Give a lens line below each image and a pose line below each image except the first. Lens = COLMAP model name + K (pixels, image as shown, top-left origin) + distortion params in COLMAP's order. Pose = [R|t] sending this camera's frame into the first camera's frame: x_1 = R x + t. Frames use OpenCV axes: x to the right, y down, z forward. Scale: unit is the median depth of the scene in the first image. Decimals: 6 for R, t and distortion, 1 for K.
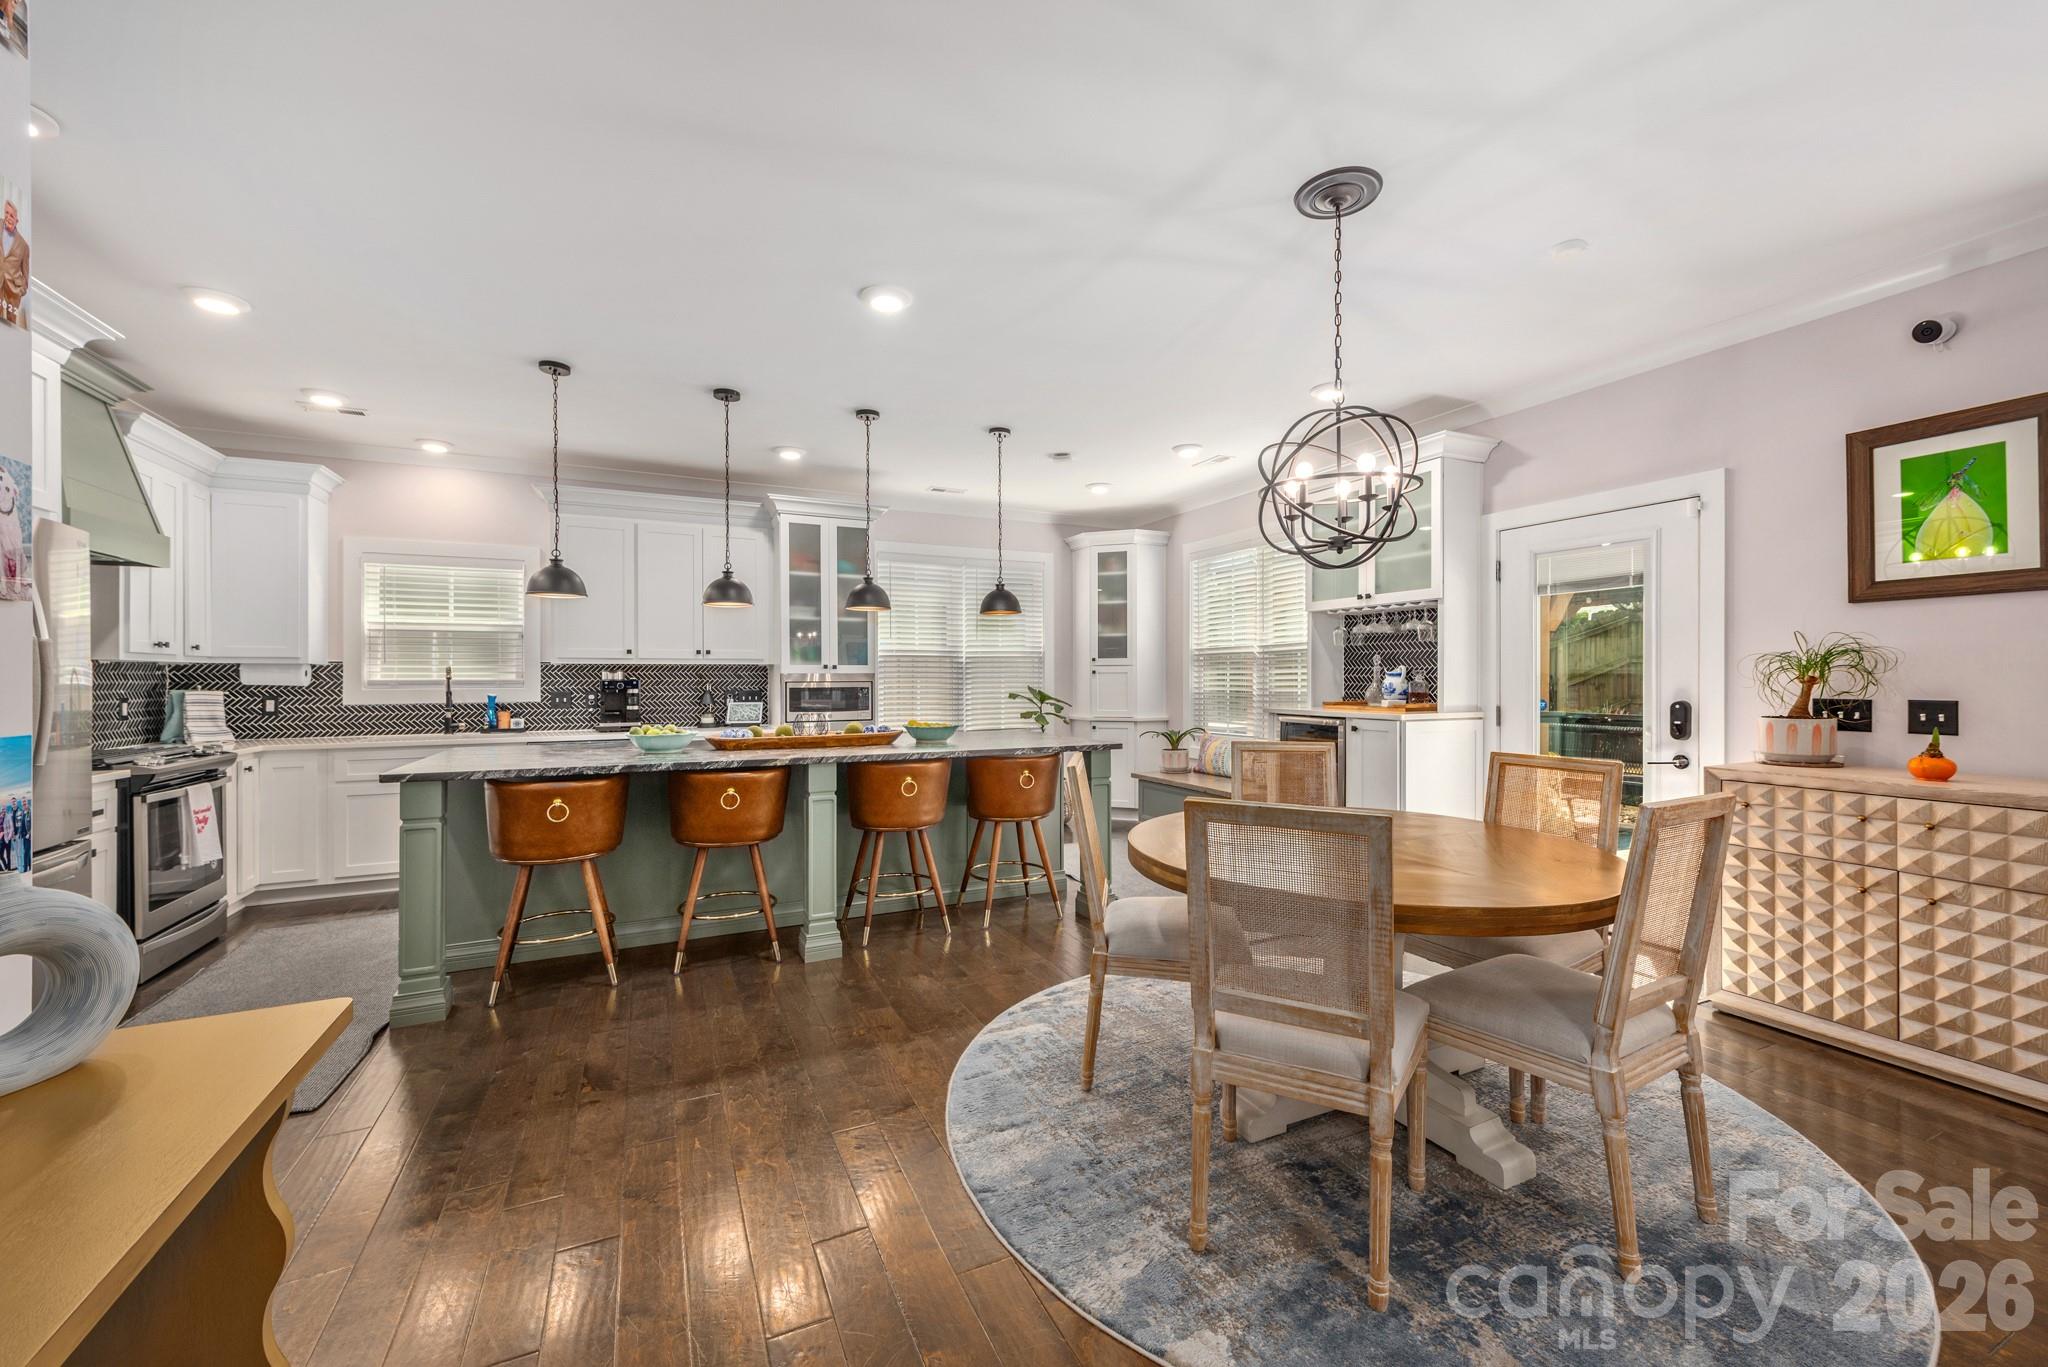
lens RADIAL K [[803.7, 0, 1038.5], [0, 803.7, 677.0], [0, 0, 1]] dist [0.001273, -0.000323]
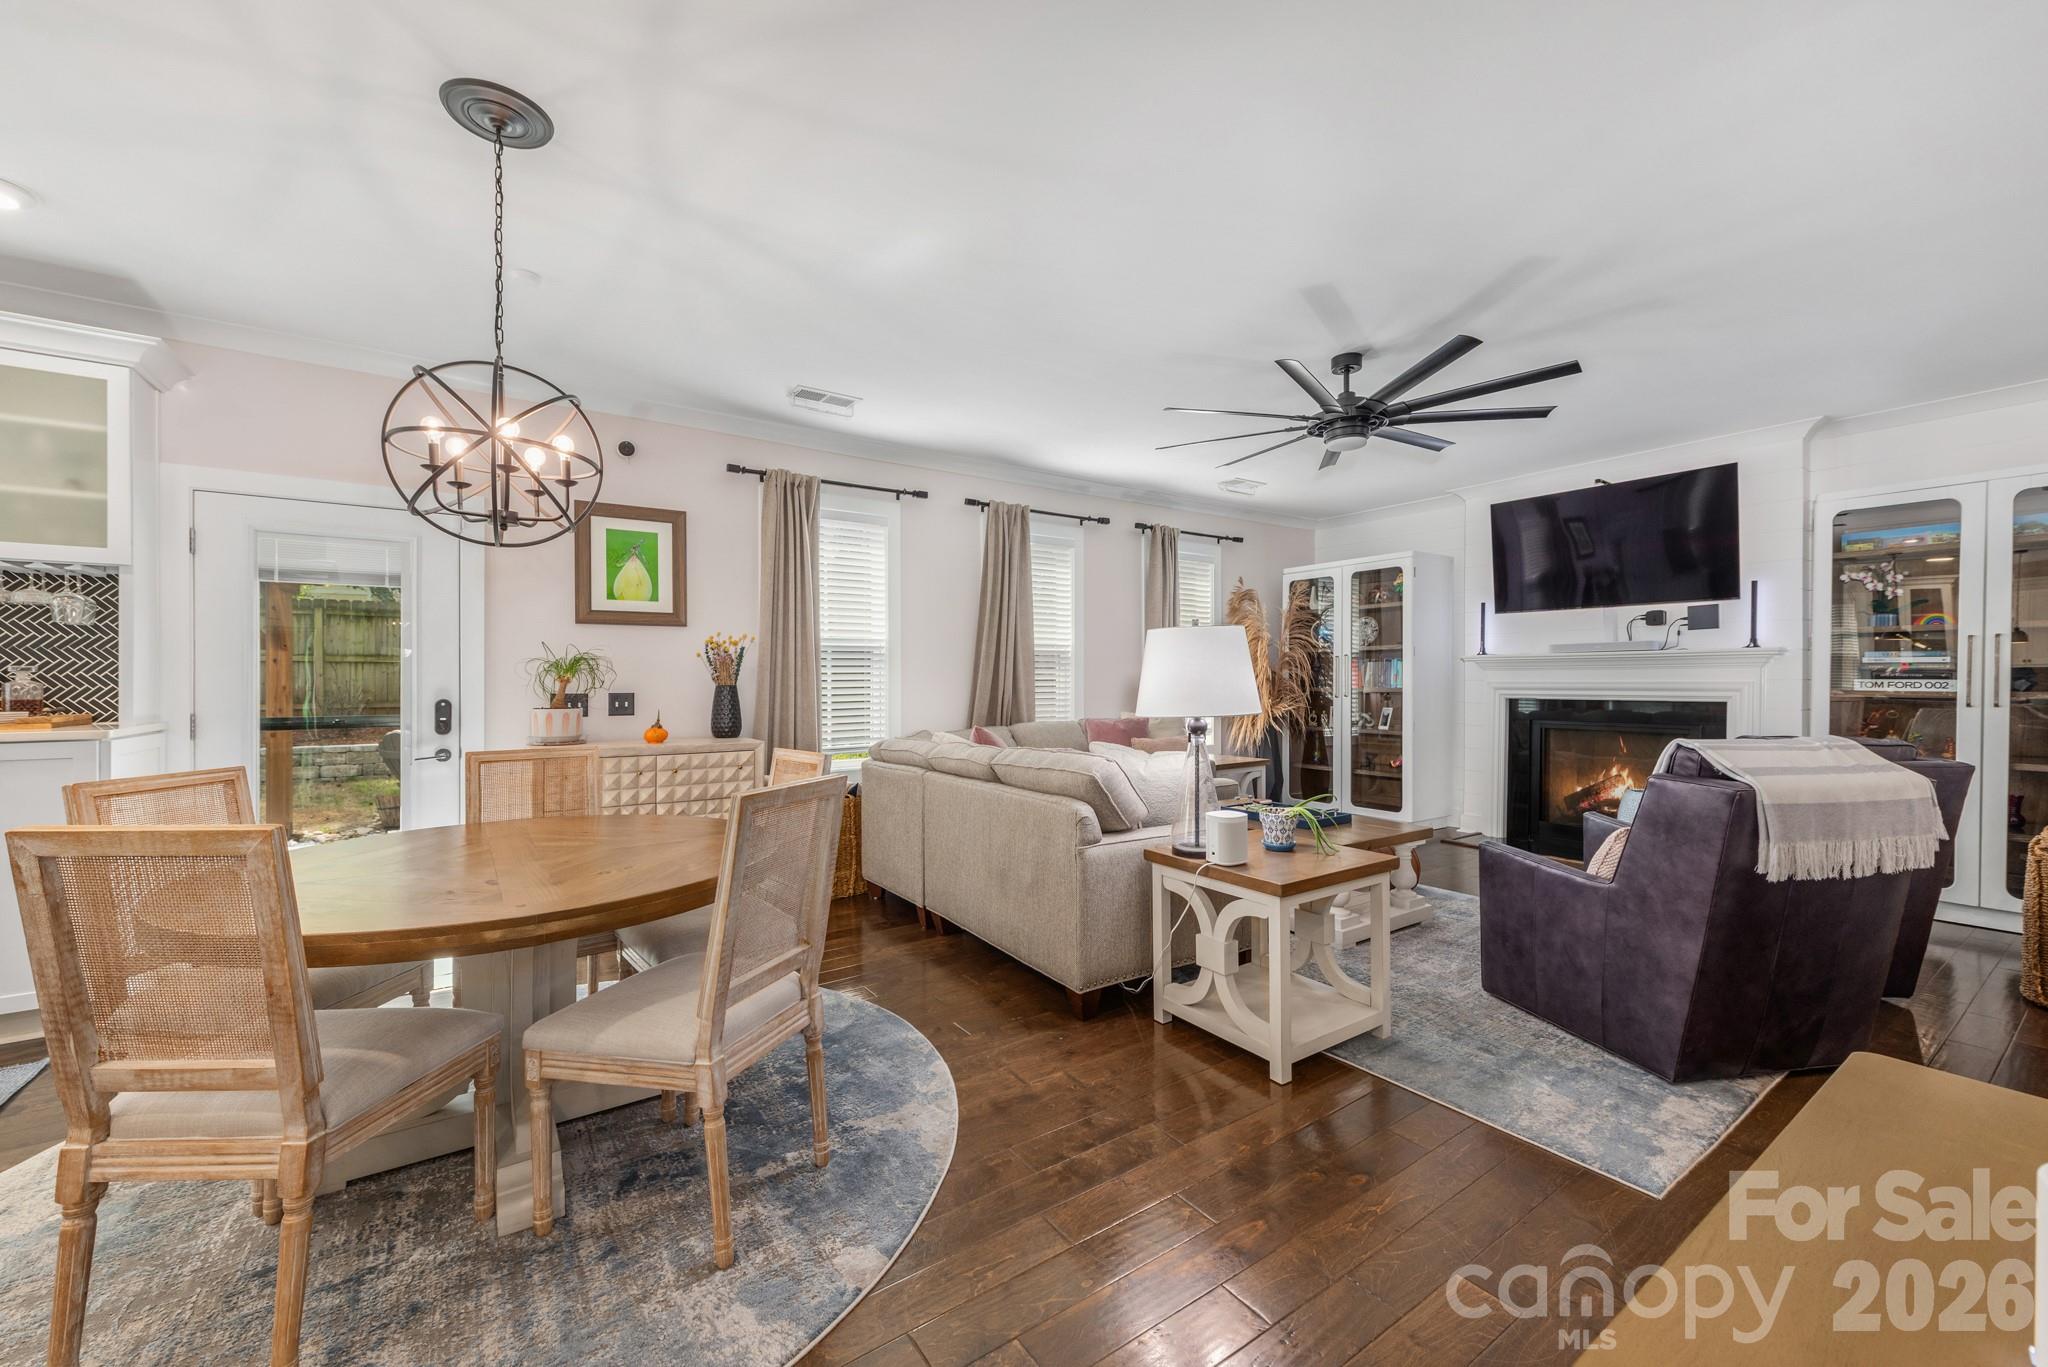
lens RADIAL K [[801.6, 0, 1024.0], [0, 801.6, 683.5], [0, 0, 1]] dist [0.006949, -0.000116]
pose [[-0.150106, -0.001319, 0.988669, -0.330119], [0.001946, 0.999997, 0.001629, 0.007071], [-0.988668, 0.002168, -0.150103, 0.324484]]
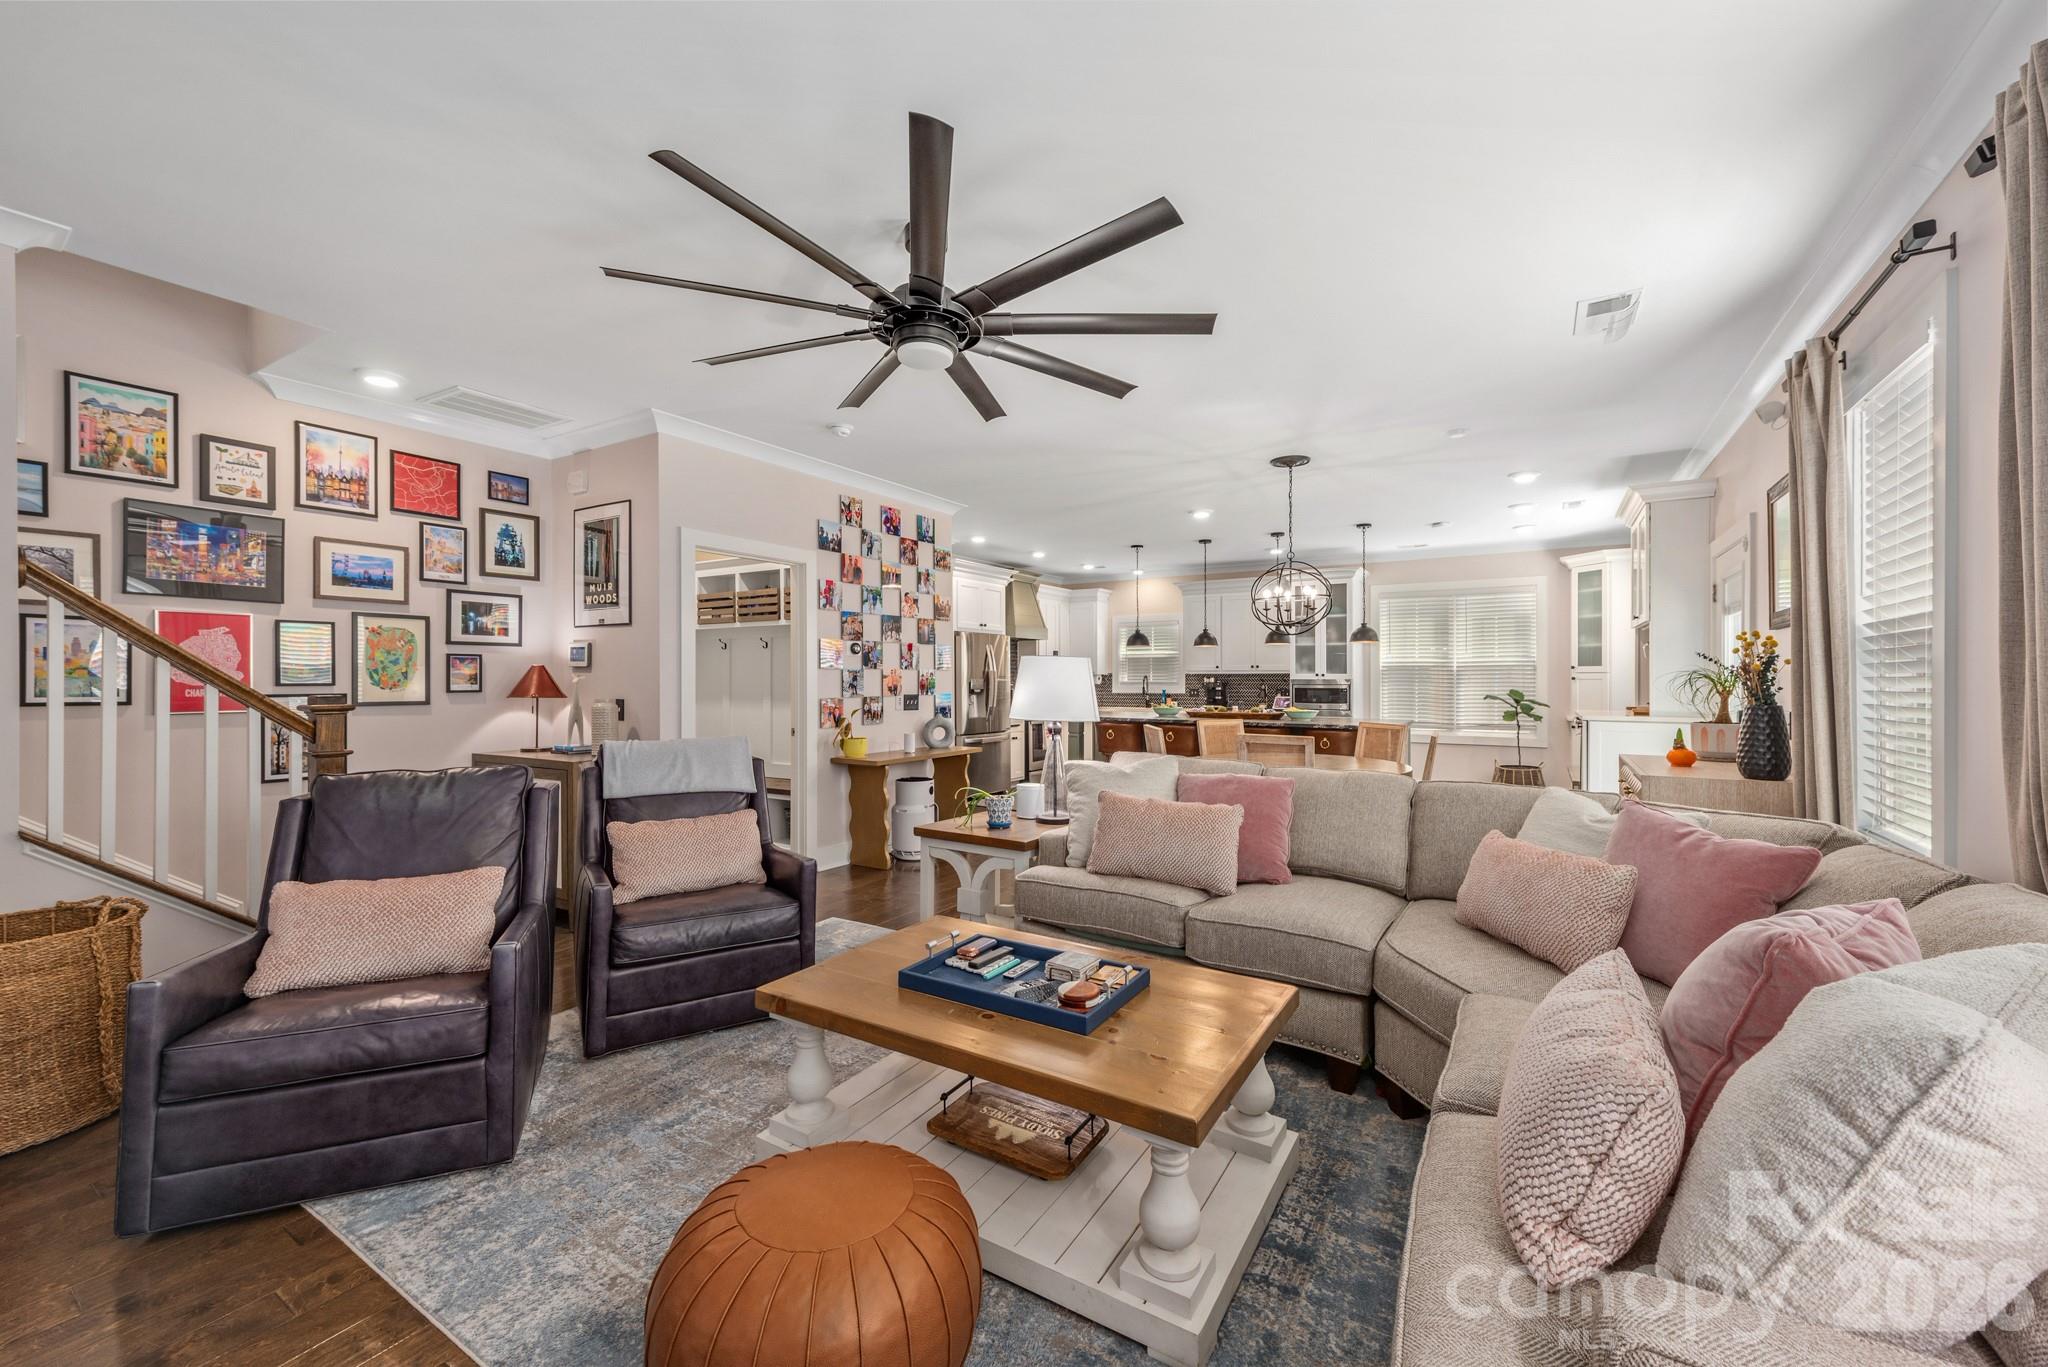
lens RADIAL K [[801.6, 0, 1024.0], [0, 801.6, 683.5], [0, 0, 1]] dist [0.006949, -0.000116]
pose [[0.522708, 0.009555, -0.852458, 1.045157], [-0.001152, 0.999944, 0.010502, -0.016157], [0.852511, -0.004508, 0.522690, -0.416144]]
